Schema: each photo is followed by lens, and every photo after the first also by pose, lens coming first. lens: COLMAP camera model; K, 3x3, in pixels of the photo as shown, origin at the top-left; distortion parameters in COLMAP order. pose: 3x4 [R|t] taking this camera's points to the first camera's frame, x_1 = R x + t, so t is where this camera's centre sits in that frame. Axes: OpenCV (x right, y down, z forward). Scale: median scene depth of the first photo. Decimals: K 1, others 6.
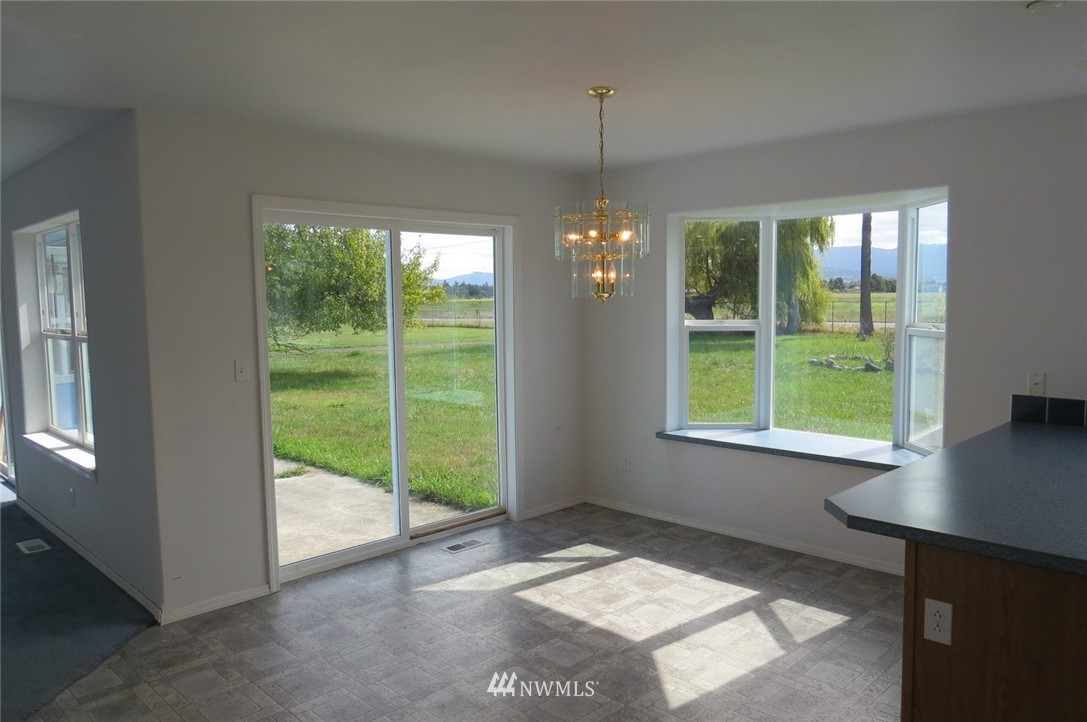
lens RADIAL K [[779.7, 0, 542.5], [0, 779.7, 358.1], [0, 0, 1]] dist [-0.021202, 0.001220]
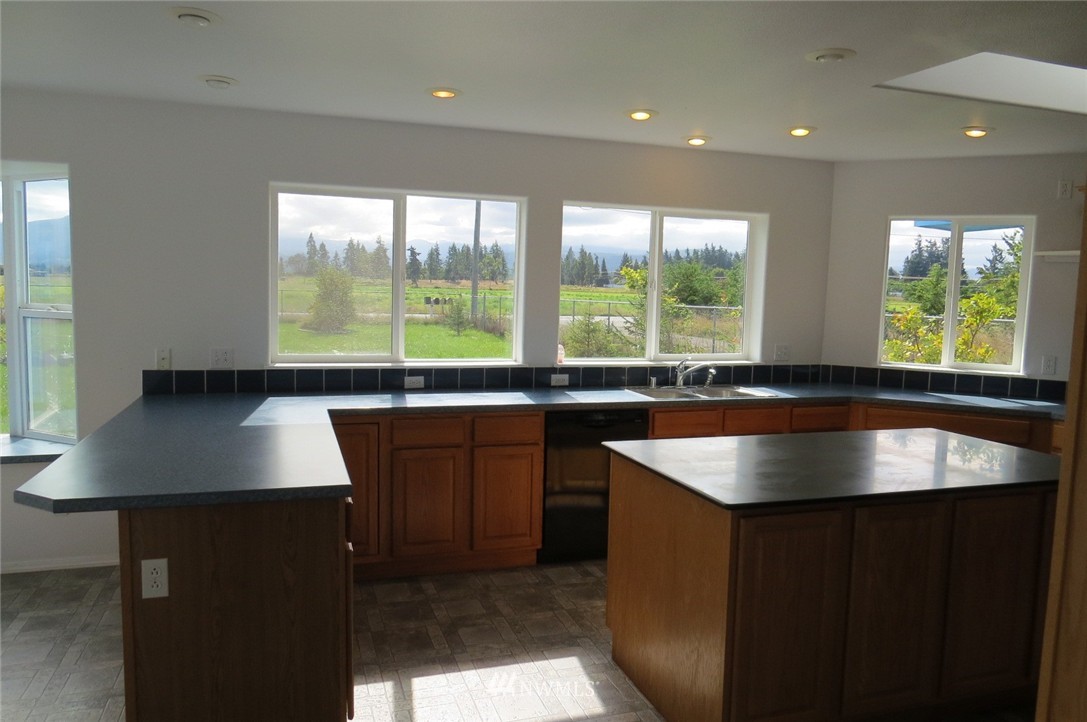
lens RADIAL K [[779.7, 0, 560.7], [0, 779.7, 359.1], [0, 0, 1]] dist [-0.021202, 0.001220]
pose [[0.432924, -0.055069, 0.899747, -0.103489], [0.039015, 0.998342, 0.042331, 0.008570], [-0.900586, 0.016777, 0.434355, 0.015600]]
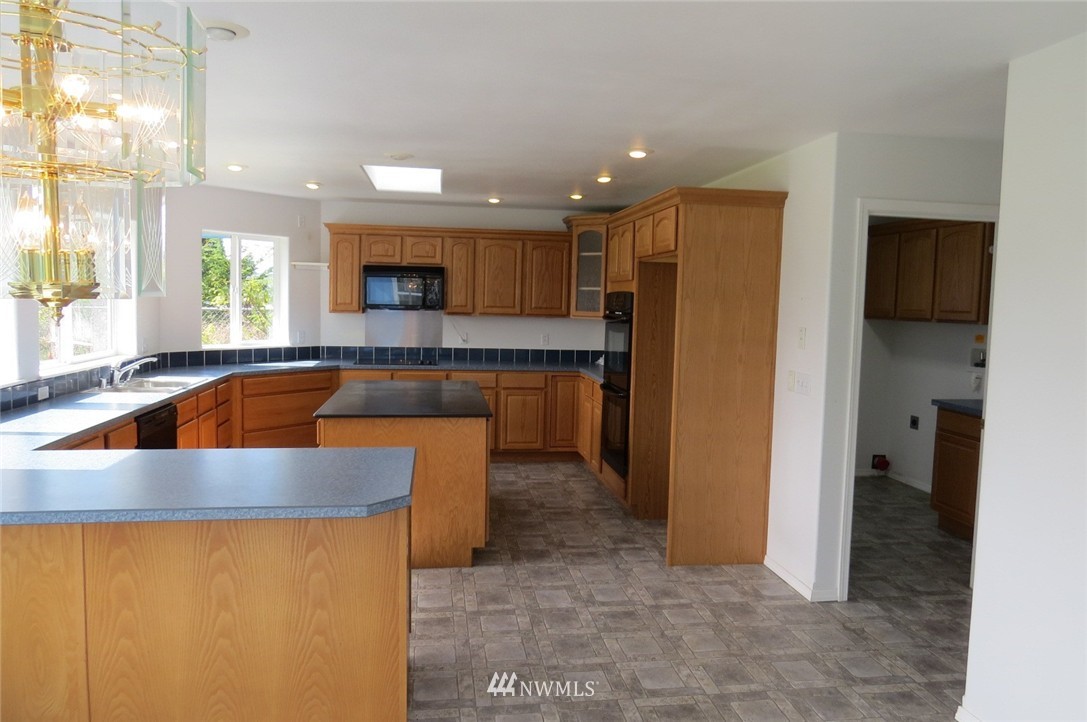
lens RADIAL K [[779.7, 0, 548.3], [0, 779.7, 358.2], [0, 0, 1]] dist [-0.021202, 0.001220]
pose [[-0.804036, -0.049178, 0.592544, -0.254160], [0.038404, 0.990197, 0.134293, -0.079736], [-0.593339, 0.130732, -0.794265, 1.018332]]
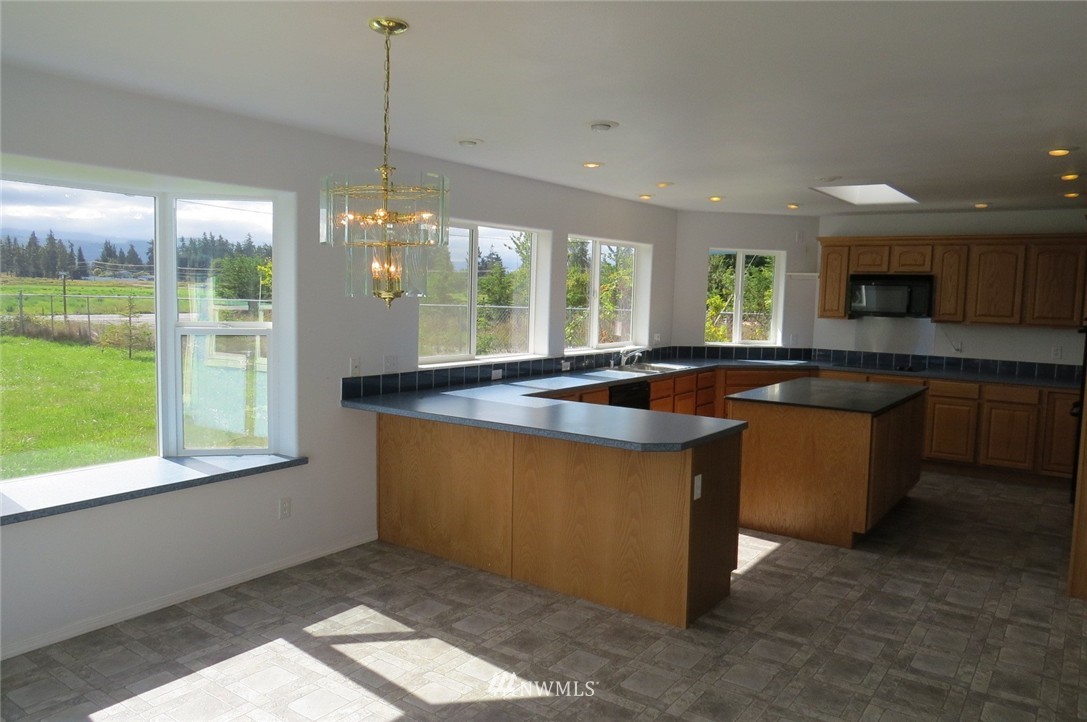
lens RADIAL K [[779.7, 0, 549.5], [0, 779.7, 358.4], [0, 0, 1]] dist [-0.021202, 0.001220]
pose [[-0.171215, -0.072986, 0.982527, -0.632469], [0.059660, 0.994654, 0.084283, -0.066445], [-0.983426, 0.073048, -0.165945, 0.877162]]
